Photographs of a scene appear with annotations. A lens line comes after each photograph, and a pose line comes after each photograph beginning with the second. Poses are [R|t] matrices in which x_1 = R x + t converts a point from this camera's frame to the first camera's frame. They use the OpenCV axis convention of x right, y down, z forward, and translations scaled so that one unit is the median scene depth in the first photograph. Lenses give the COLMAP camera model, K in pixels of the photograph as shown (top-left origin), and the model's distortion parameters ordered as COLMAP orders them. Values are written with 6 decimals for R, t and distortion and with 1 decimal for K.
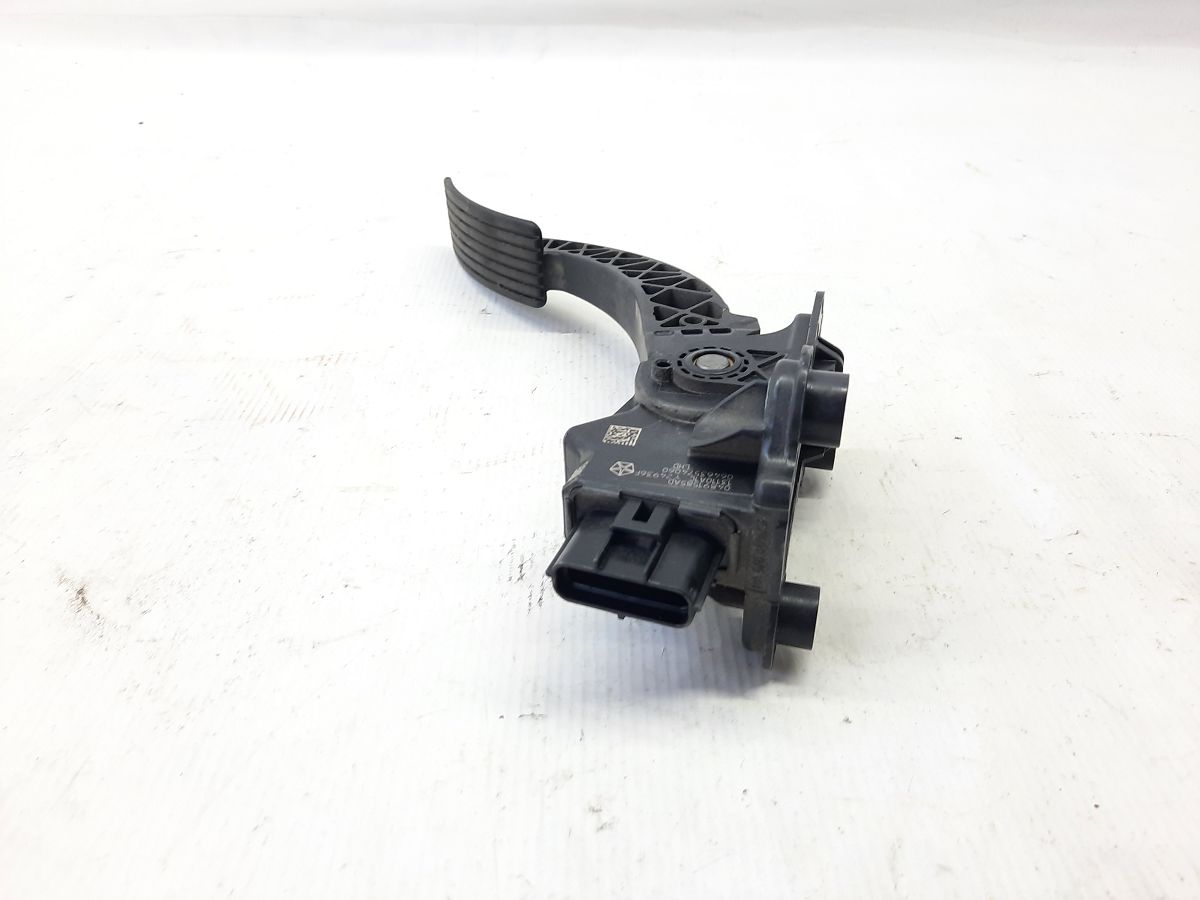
lens RADIAL K [[853.9, 0, 611.4], [0, 853.9, 449.6], [0, 0, 1]] dist [0.020554, -0.032262]
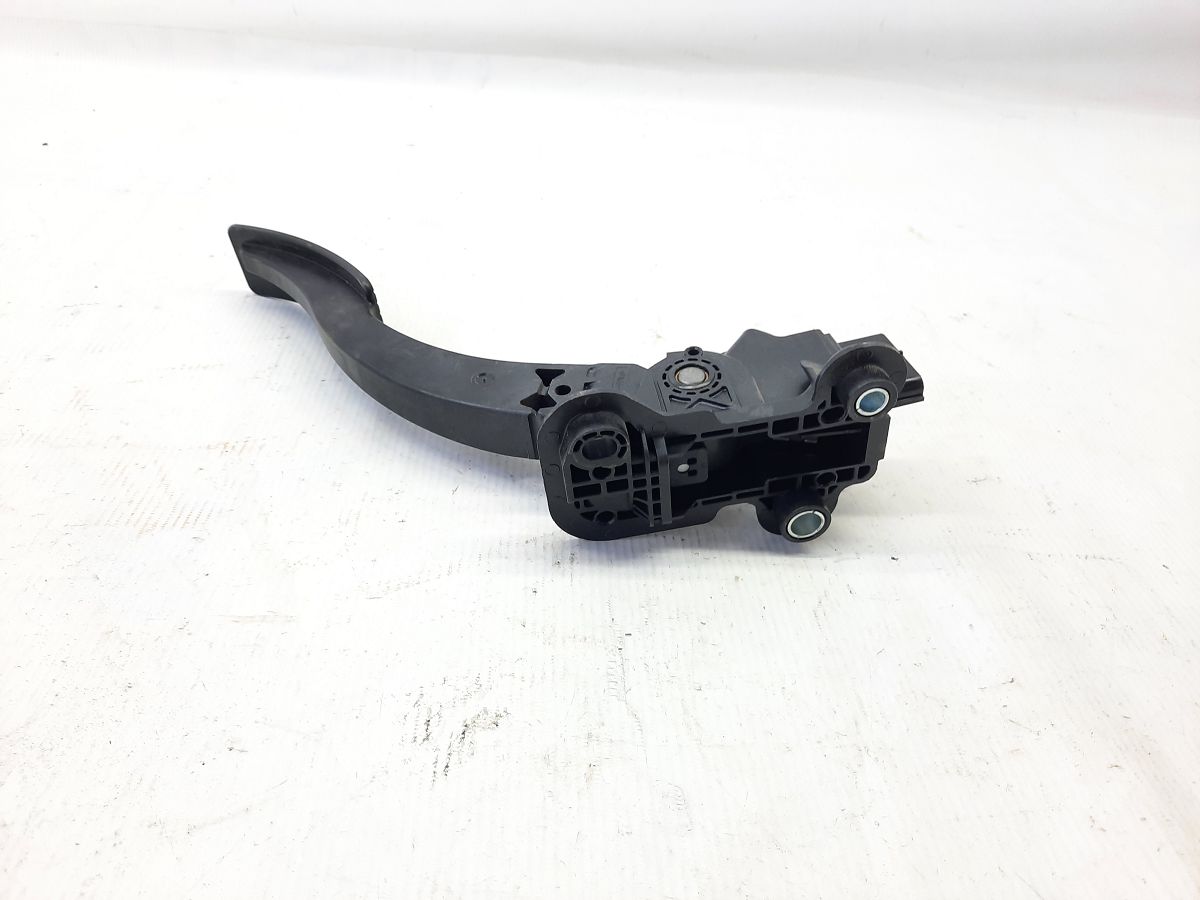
lens RADIAL K [[853.9, 0, 601.4], [0, 853.9, 454.9], [0, 0, 1]] dist [0.020554, -0.032262]
pose [[0.997719, 0.030151, 0.060391, 0.016261], [-0.030801, 0.999477, 0.009861, -0.163625], [-0.060062, -0.011698, 0.998126, 0.071087]]
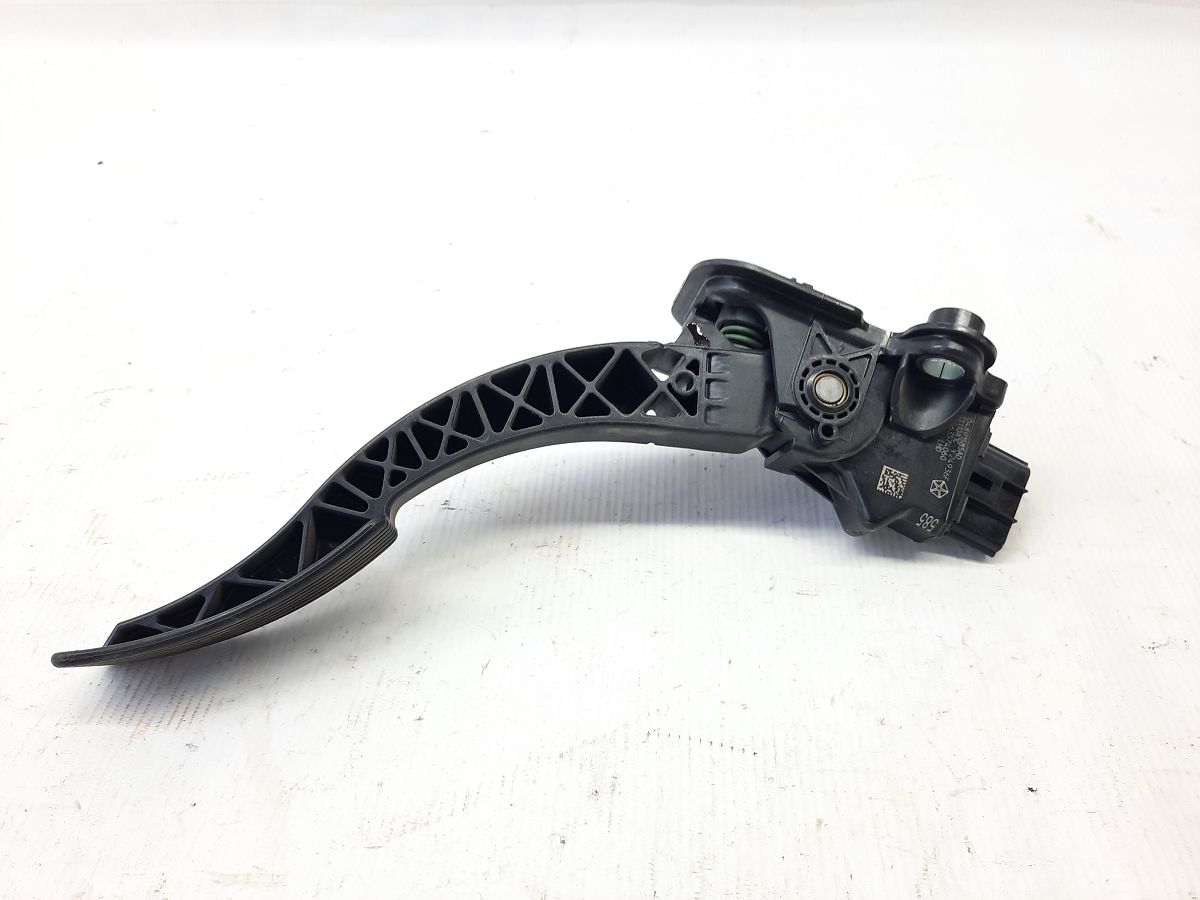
lens RADIAL K [[853.9, 0, 596.5], [0, 853.9, 458.7], [0, 0, 1]] dist [0.020554, -0.032262]
pose [[0.994760, 0.036389, -0.095544, 0.108667], [-0.021967, 0.988762, 0.147877, -0.507615], [0.099852, -0.145003, 0.984380, 0.334495]]
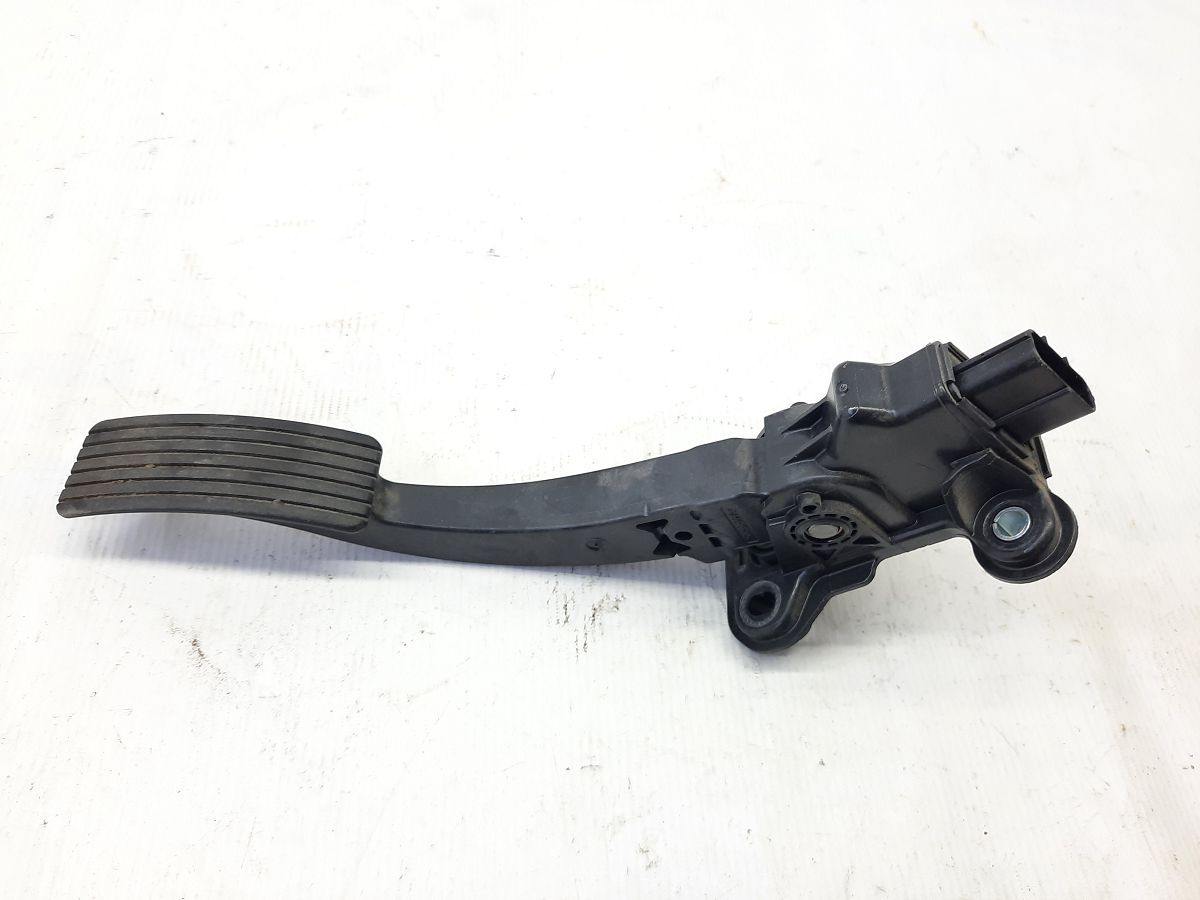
lens RADIAL K [[853.9, 0, 598.1], [0, 853.9, 442.1], [0, 0, 1]] dist [0.020554, -0.032262]
pose [[0.993472, 0.034602, 0.108700, -0.195049], [-0.072372, 0.927745, 0.366130, -0.508286], [-0.088177, -0.371607, 0.924193, -0.019200]]
